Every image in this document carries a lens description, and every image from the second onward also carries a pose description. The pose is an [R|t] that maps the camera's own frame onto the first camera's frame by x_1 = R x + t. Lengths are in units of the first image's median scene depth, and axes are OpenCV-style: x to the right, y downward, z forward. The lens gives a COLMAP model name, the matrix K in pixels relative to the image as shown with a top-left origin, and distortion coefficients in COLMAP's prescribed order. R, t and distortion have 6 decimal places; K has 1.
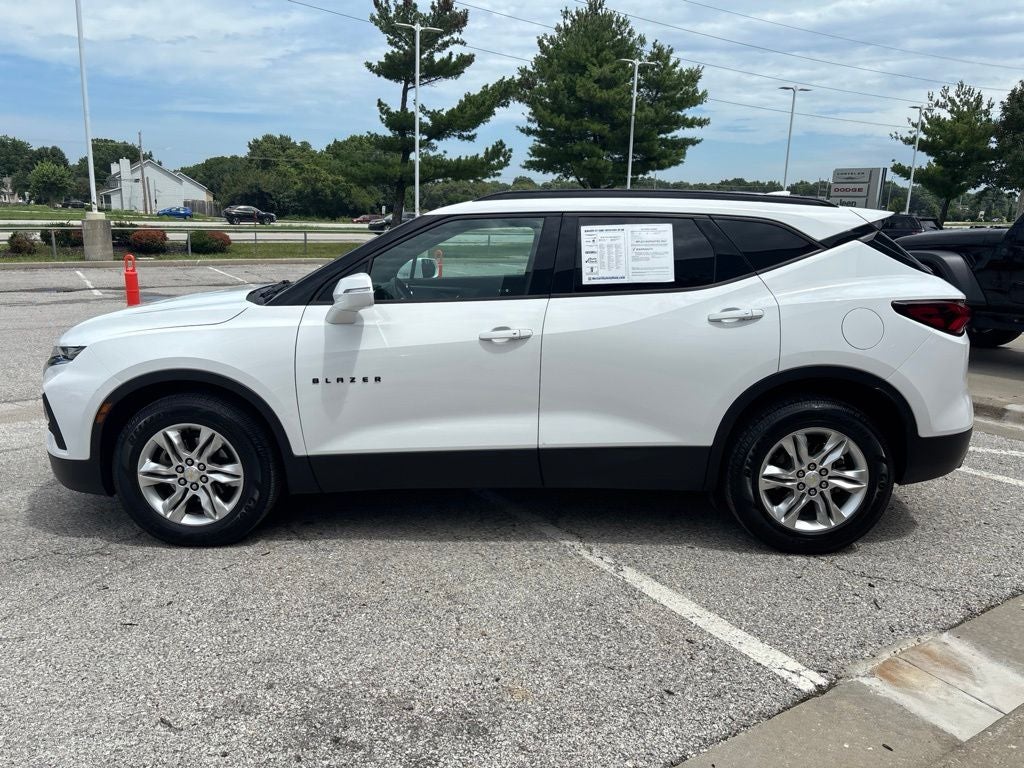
lens RADIAL K [[773.9, 0, 512.0], [0, 773.9, 384.0], [0, 0, 1]] dist [0.041038, -0.043933]
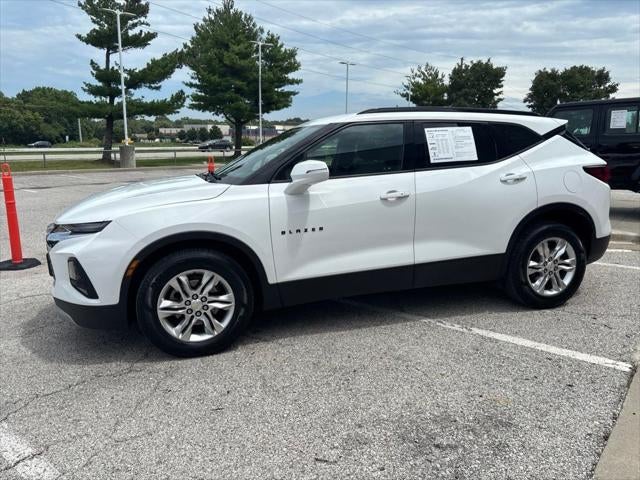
lens RADIAL K [[483.7, 0, 320.0], [0, 483.7, 240.0], [0, 0, 1]] dist [0.041038, -0.043933]
pose [[0.948035, -0.080400, 0.307839, -0.460669], [0.084018, 0.996463, 0.001506, 0.014343], [-0.306871, 0.024436, 0.951437, 0.082872]]
